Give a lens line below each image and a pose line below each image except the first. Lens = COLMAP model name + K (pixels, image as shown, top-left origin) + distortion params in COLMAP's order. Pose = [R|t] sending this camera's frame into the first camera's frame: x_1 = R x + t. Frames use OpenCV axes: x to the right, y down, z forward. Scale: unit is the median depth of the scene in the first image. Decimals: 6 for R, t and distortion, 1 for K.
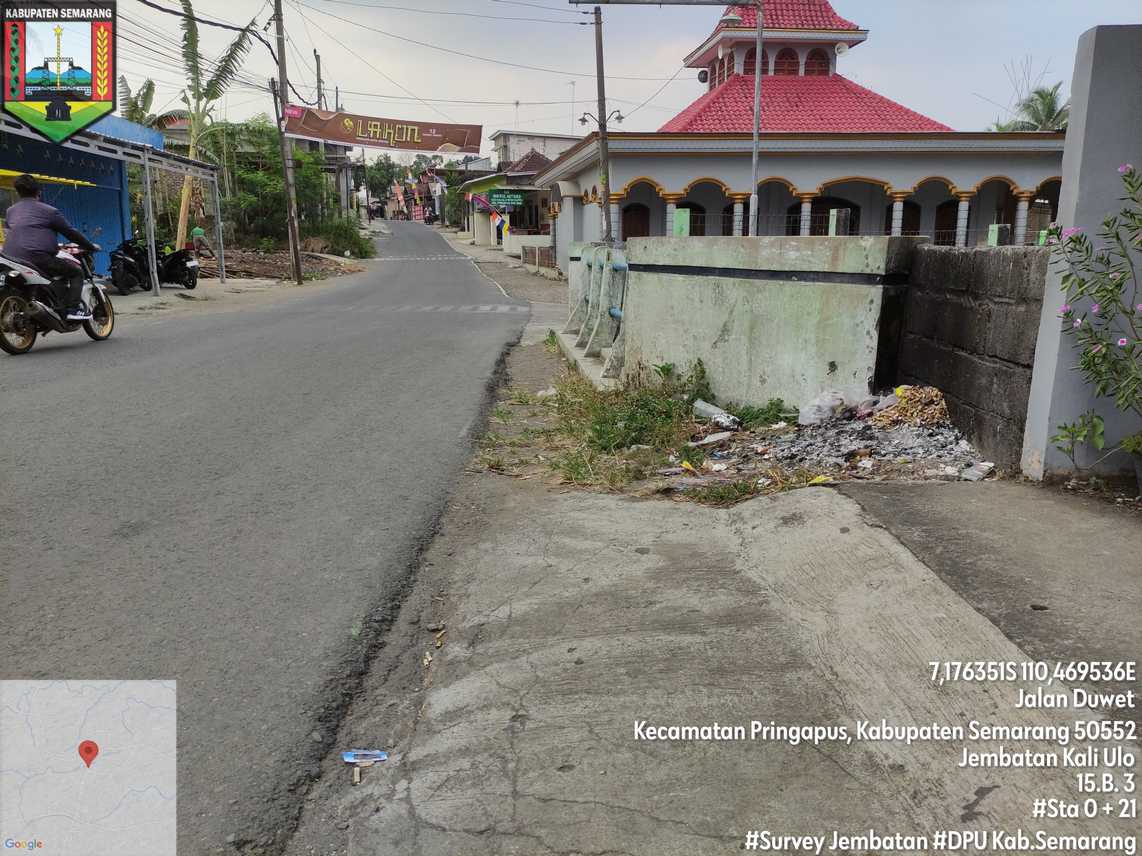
lens RADIAL K [[846.2, 0, 571.0], [0, 846.2, 428.0], [0, 0, 1]] dist [0.052901, -0.061399]
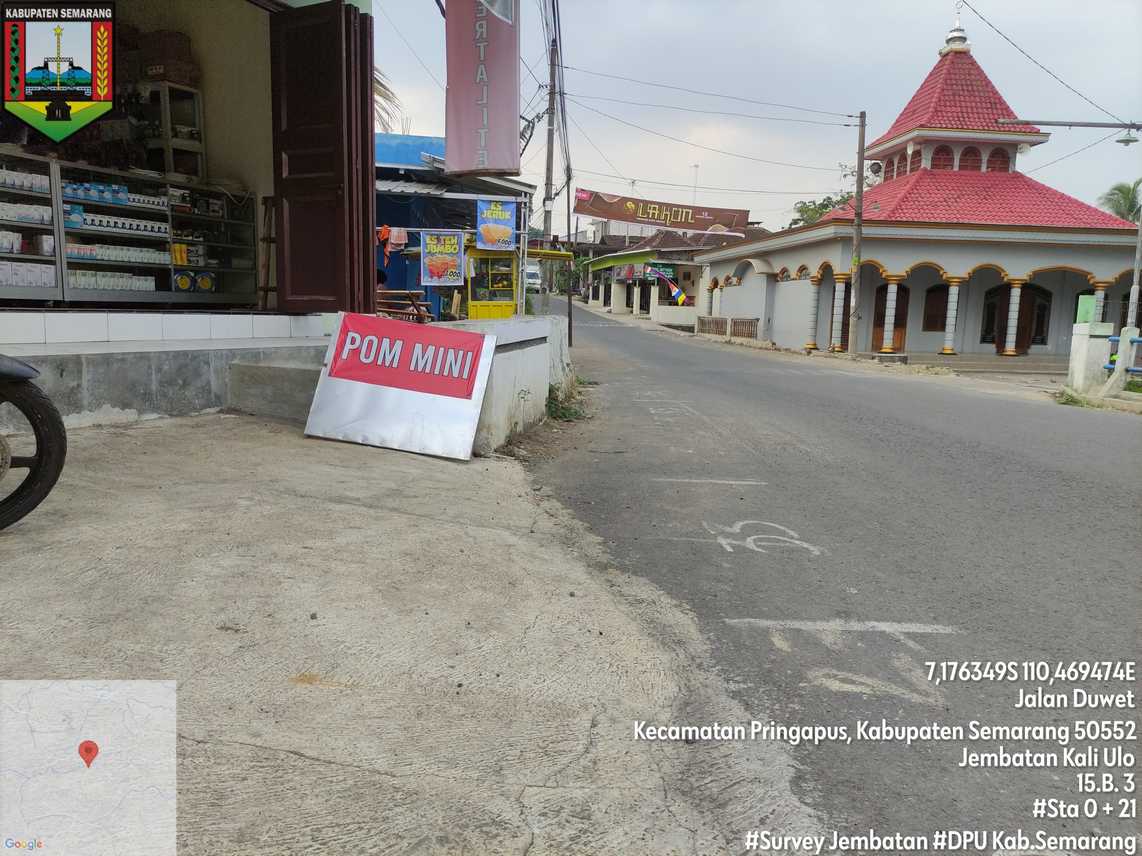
lens RADIAL K [[846.2, 0, 571.0], [0, 846.2, 428.0], [0, 0, 1]] dist [0.052901, -0.061399]
pose [[0.998991, 0.039589, -0.021187, -0.251084], [-0.041112, 0.996179, -0.077055, 0.019125], [0.018055, 0.077849, 0.996802, -0.075722]]
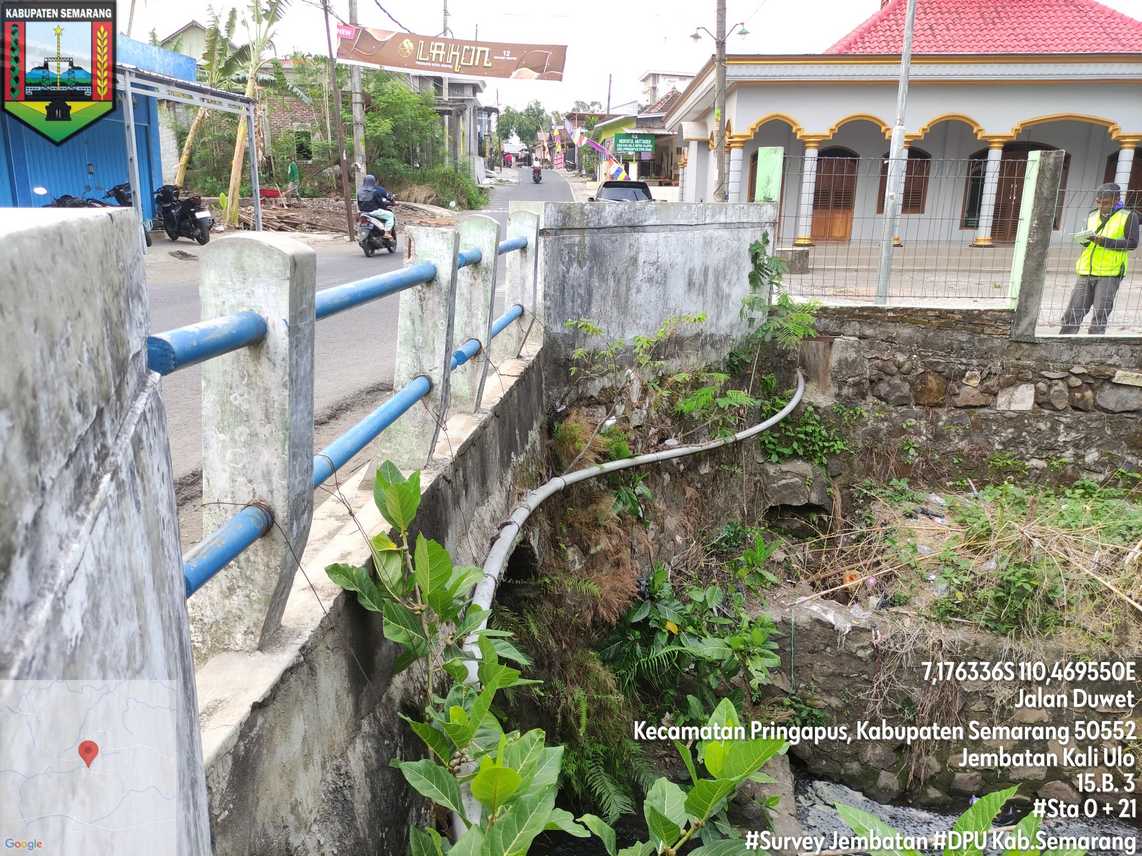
lens RADIAL K [[846.2, 0, 571.0], [0, 846.2, 428.0], [0, 0, 1]] dist [0.052901, -0.061399]
pose [[0.982903, 0.065457, -0.172094, 0.049650], [-0.056033, 0.996681, 0.059061, -0.038224], [0.175389, -0.048408, 0.983308, 0.164703]]
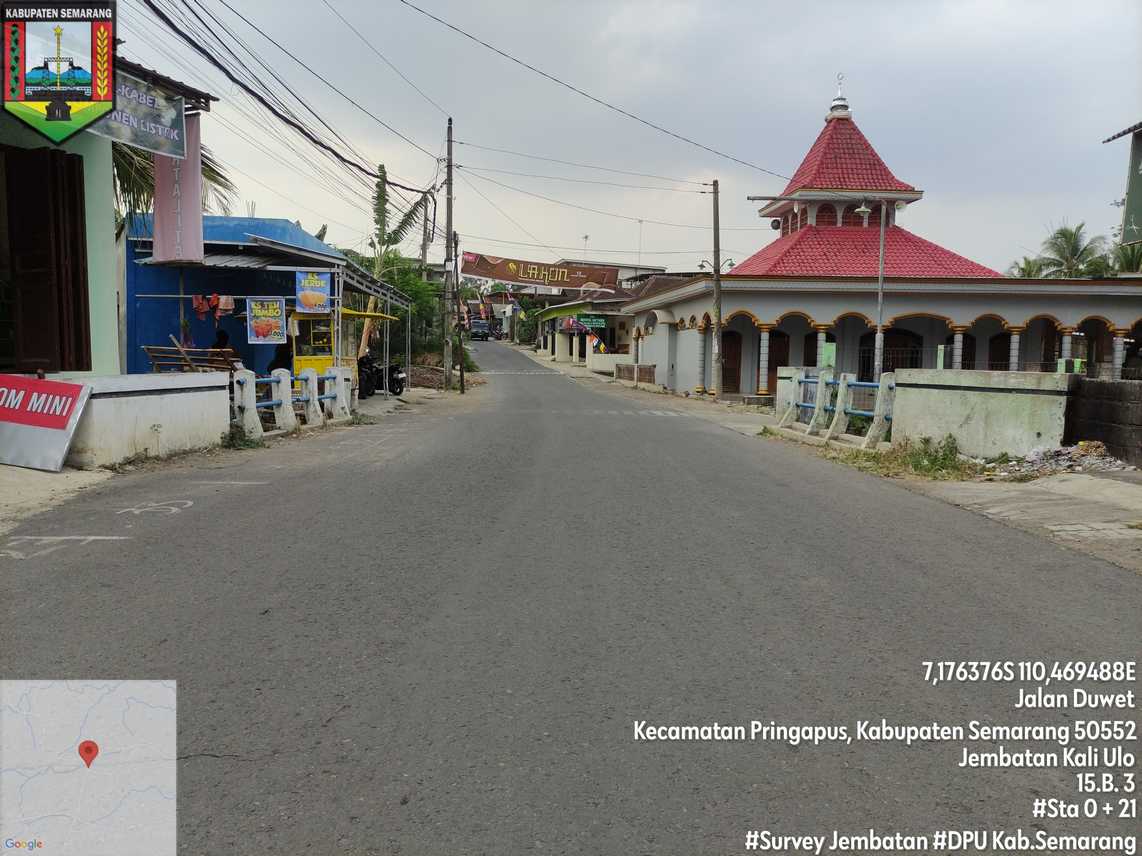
lens RADIAL K [[846.2, 0, 571.0], [0, 846.2, 428.0], [0, 0, 1]] dist [0.052901, -0.061399]
pose [[0.999372, 0.020660, -0.028792, -0.110250], [-0.024301, 0.990891, -0.132455, 0.030761], [0.025793, 0.133071, 0.990771, -0.155979]]
